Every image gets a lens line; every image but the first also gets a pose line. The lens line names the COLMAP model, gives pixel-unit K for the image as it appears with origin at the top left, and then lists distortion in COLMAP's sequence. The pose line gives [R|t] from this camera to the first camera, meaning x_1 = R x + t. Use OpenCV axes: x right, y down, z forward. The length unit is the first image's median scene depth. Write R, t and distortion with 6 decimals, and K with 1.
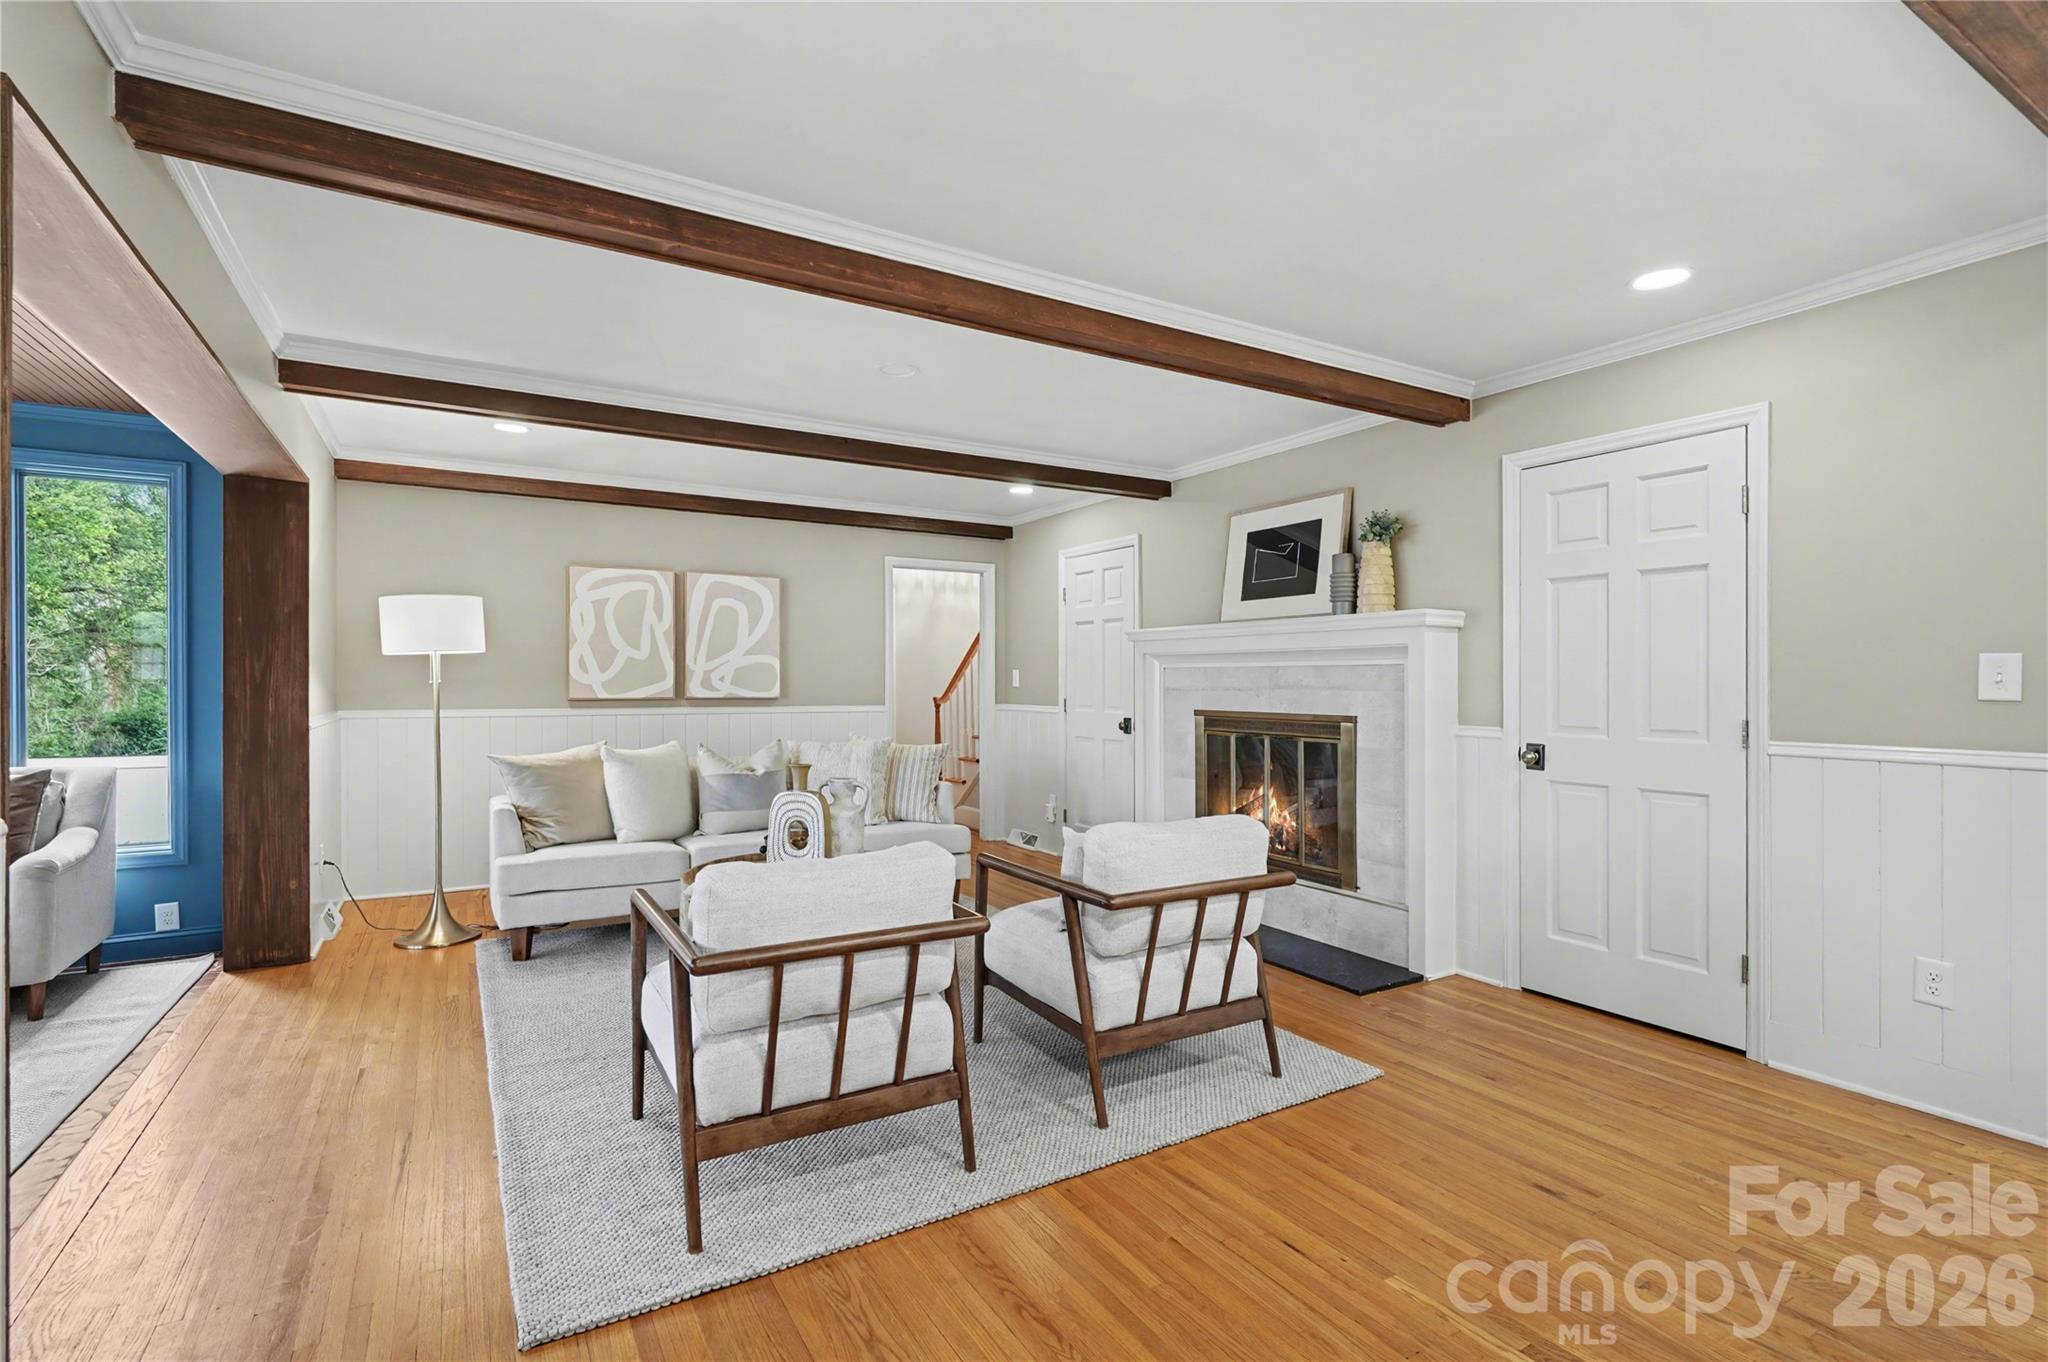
lens RADIAL K [[955.8, 0, 1024.0], [0, 955.8, 681.0], [0, 0, 1]] dist [0.001362, 0.000376]
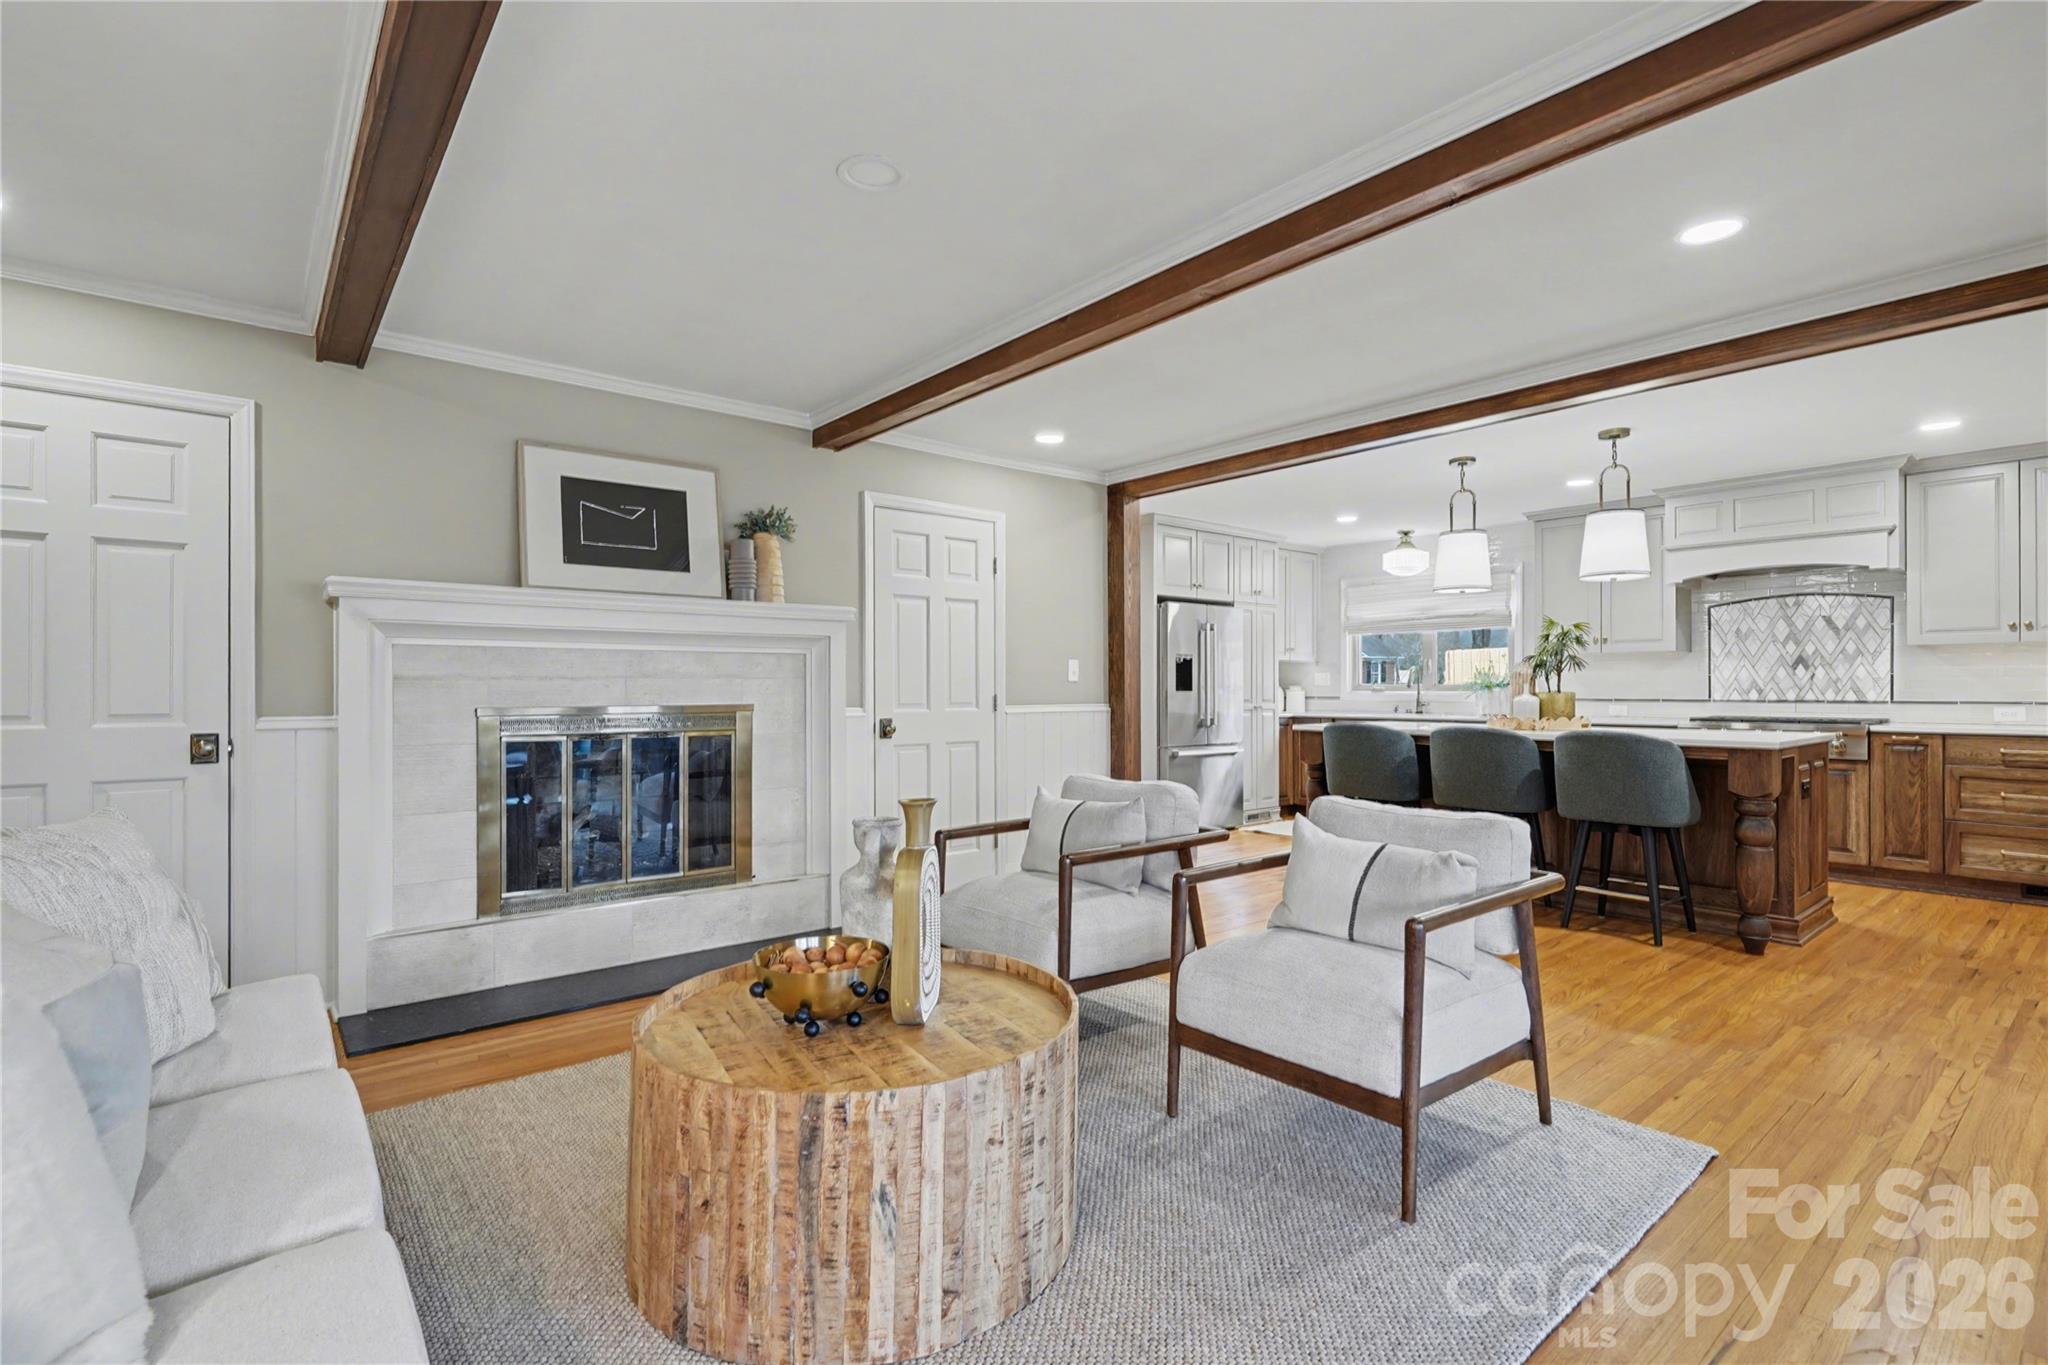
lens RADIAL K [[955.8, 0, 1024.0], [0, 955.8, 682.5], [0, 0, 1]] dist [0.001362, 0.000376]
pose [[-0.154567, 0.009442, 0.987937, -0.681694], [0.007244, 0.999938, -0.008423, 0.024275], [-0.987956, 0.005854, -0.154625, 0.874135]]
